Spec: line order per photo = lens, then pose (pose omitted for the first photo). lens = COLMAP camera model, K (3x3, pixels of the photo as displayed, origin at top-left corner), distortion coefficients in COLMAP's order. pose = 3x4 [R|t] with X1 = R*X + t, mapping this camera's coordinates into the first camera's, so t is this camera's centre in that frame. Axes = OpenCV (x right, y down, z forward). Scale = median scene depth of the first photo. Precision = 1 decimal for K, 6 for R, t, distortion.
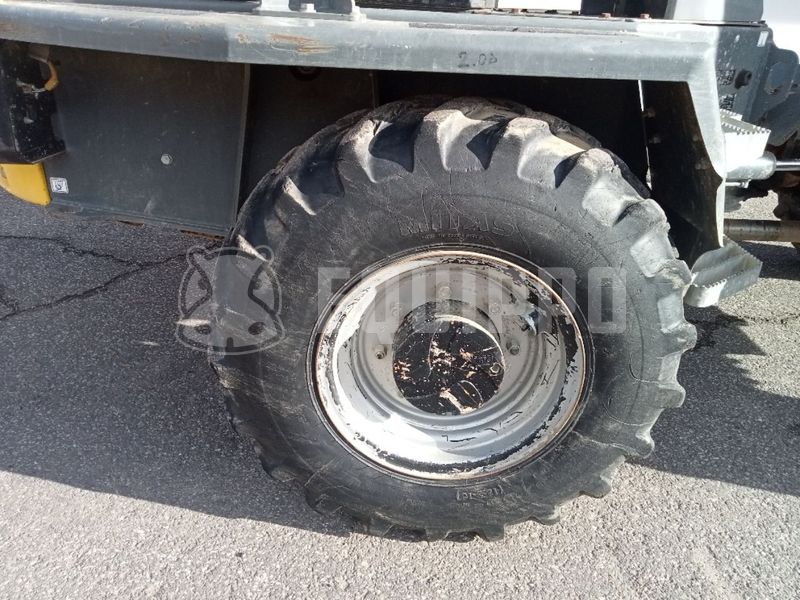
lens RADIAL K [[609.0, 0, 400.0], [0, 609.0, 300.0], [0, 0, 1]] dist [0.024302, -0.004021]
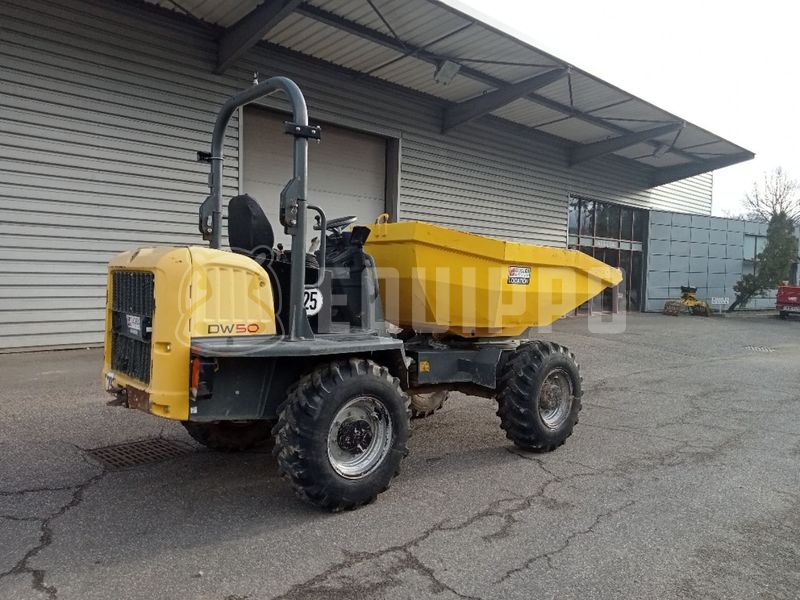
lens RADIAL K [[582.5, 0, 400.0], [0, 582.5, 300.0], [0, 0, 1]] dist [0.037783, -0.031174]
pose [[0.737497, -0.037935, 0.674284, -1.831317], [0.300030, 0.912888, -0.276799, 0.374705], [-0.605045, 0.406444, 0.684634, -1.564634]]
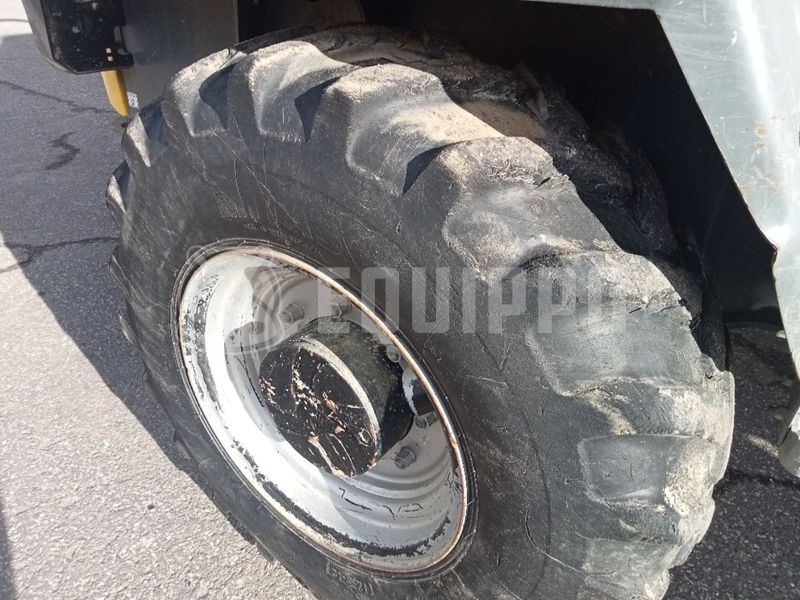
lens RADIAL K [[594.2, 0, 400.4], [0, 594.2, 309.5], [0, 0, 1]] dist [0.006412, 0.002701]
pose [[0.822588, 0.291057, -0.488502, 0.476605], [-0.244396, 0.956643, 0.158444, -0.142593], [0.513439, -0.010947, 0.858057, 0.440293]]
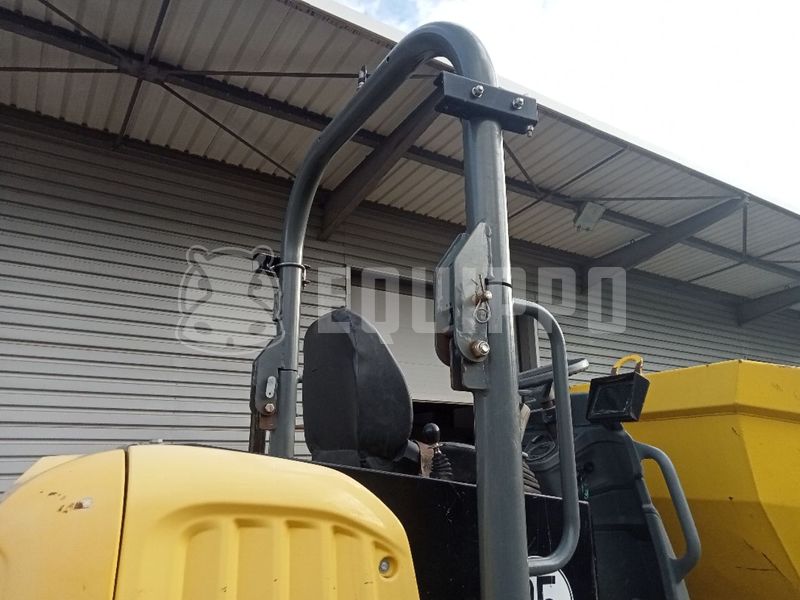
lens RADIAL K [[594.2, 0, 400.4], [0, 594.2, 309.5], [0, 0, 1]] dist [0.006412, 0.002701]
pose [[0.848109, 0.103178, 0.519678, -0.784174], [0.266184, 0.765101, -0.586315, -0.532113], [-0.458101, 0.635589, 0.621425, 0.125473]]
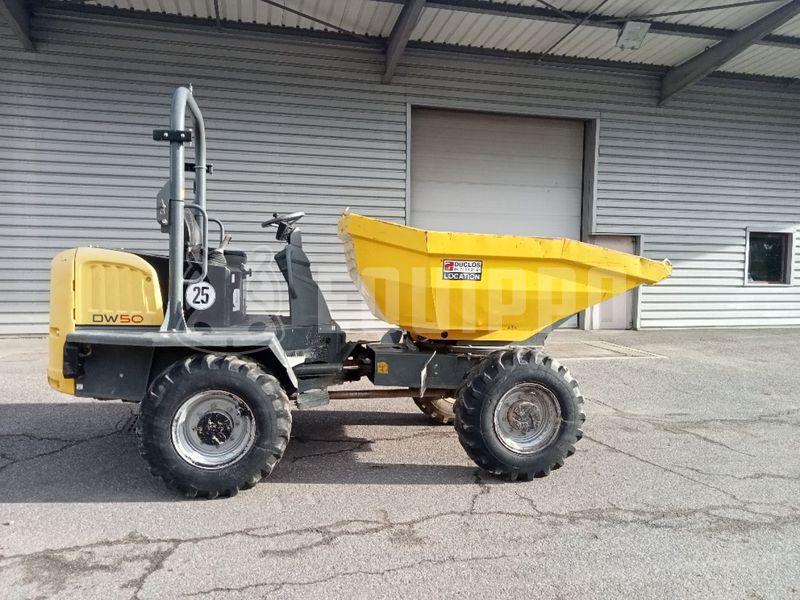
lens RADIAL K [[582.5, 0, 400.0], [0, 582.5, 300.0], [0, 0, 1]] dist [0.037783, -0.031174]
pose [[0.974284, -0.024607, 0.223976, 0.367417], [0.110802, 0.917852, -0.381144, 0.797396], [-0.196198, 0.396160, 0.896975, -2.342784]]
